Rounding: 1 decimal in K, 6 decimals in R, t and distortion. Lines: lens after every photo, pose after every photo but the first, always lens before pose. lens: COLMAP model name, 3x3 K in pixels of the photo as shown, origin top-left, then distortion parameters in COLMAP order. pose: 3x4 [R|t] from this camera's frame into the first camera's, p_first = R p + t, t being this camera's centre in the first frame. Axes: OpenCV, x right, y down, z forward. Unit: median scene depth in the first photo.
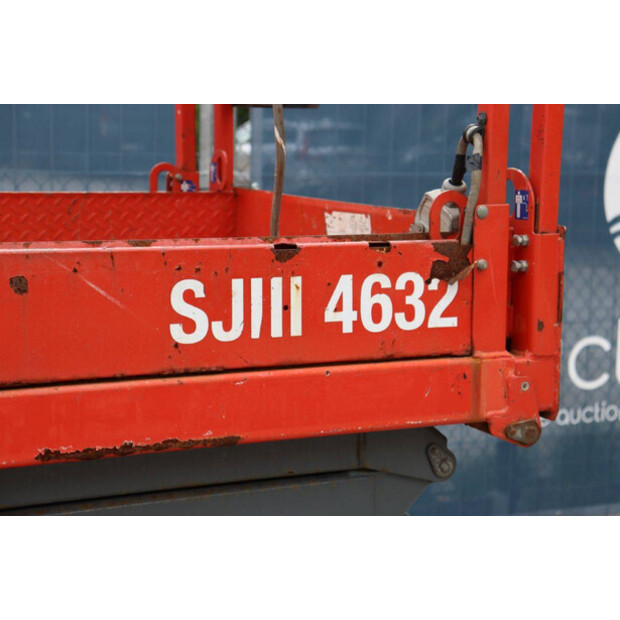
lens RADIAL K [[1473.6, 0, 310.0], [0, 1473.6, 310.0], [0, 0, 1]] dist [0.482744, 0.209281]
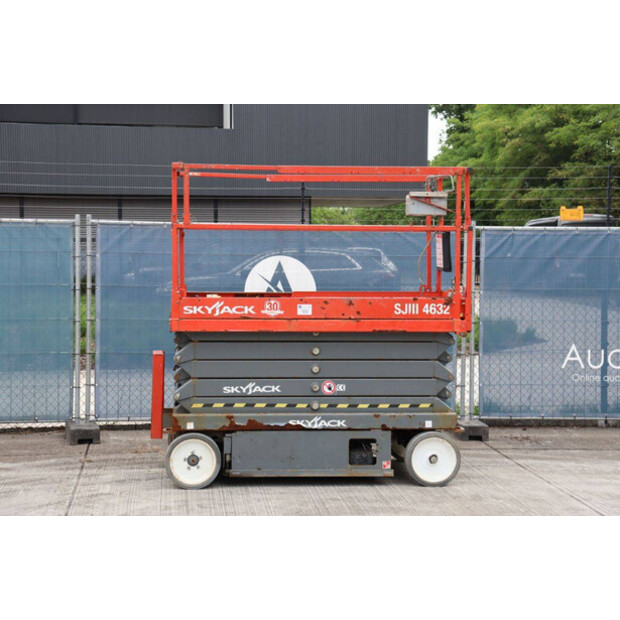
lens RADIAL K [[1249.1, 0, 310.0], [0, 1249.1, 310.0], [0, 0, 1]] dist [0.275075, 0.266152]
pose [[0.932919, 0.010548, -0.359931, 1.324277], [-0.039348, 0.996571, -0.072783, 0.364659], [0.357929, 0.082063, 0.930136, -3.613502]]
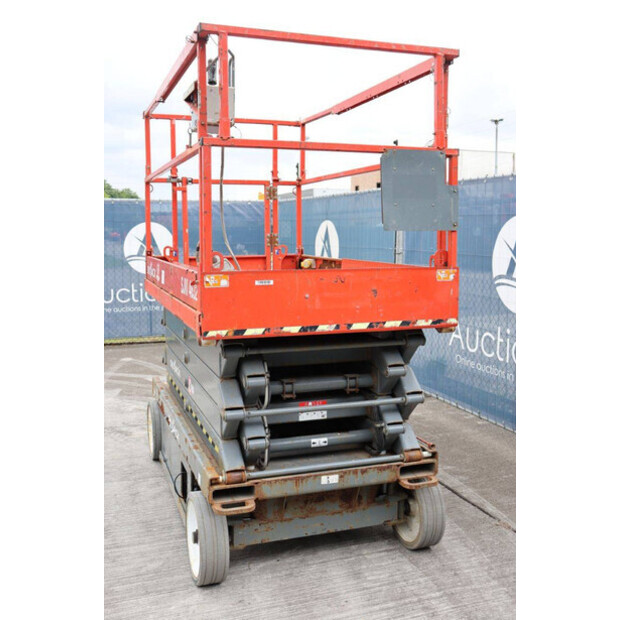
lens RADIAL K [[691.8, 0, 310.0], [0, 691.8, 310.0], [0, 0, 1]] dist [-0.066789, 0.241908]
pose [[-0.135701, 0.098758, -0.985816, 1.528420], [-0.130484, 0.984571, 0.116594, -0.174294], [0.982120, 0.144455, -0.120721, 1.441140]]
